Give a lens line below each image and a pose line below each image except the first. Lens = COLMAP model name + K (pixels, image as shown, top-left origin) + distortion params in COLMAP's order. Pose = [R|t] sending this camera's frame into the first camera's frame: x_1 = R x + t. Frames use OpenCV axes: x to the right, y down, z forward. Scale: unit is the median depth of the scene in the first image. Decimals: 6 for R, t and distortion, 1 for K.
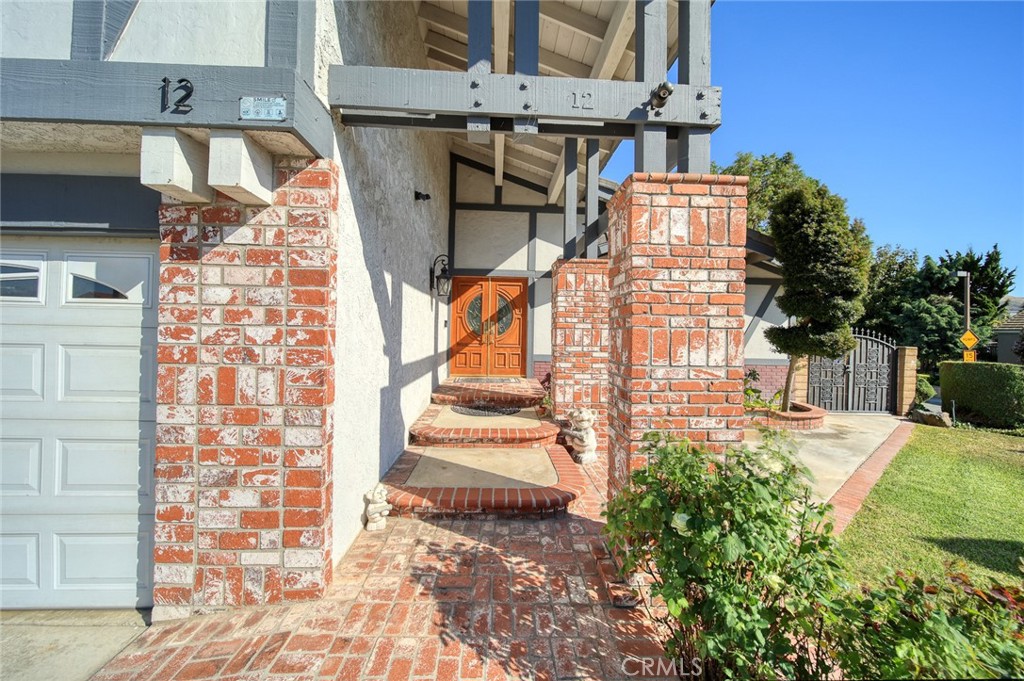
lens RADIAL K [[353.3, 0, 509.8], [0, 353.3, 339.2], [0, 0, 1]] dist [-0.001422, -0.000145]
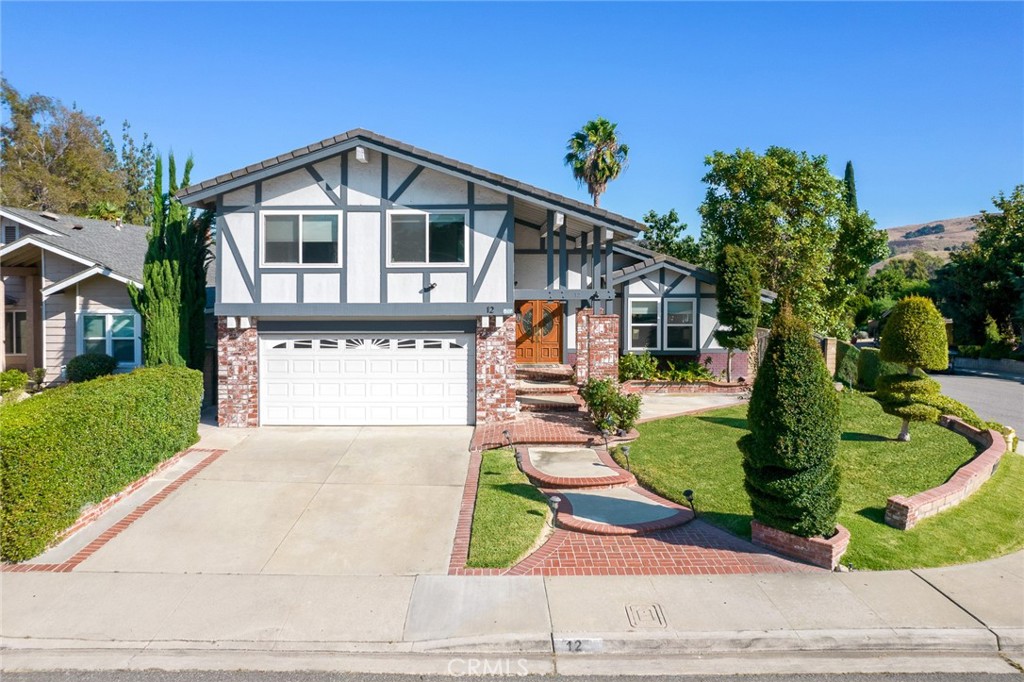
lens RADIAL K [[655.9, 0, 512.0], [0, 655.9, 341.0], [0, 0, 1]] dist [0.000863, -0.000432]
pose [[0.999540, -0.015499, -0.026081, -0.347008], [0.017624, 0.996365, 0.083340, -0.818609], [0.024694, -0.083762, 0.996180, -6.483955]]
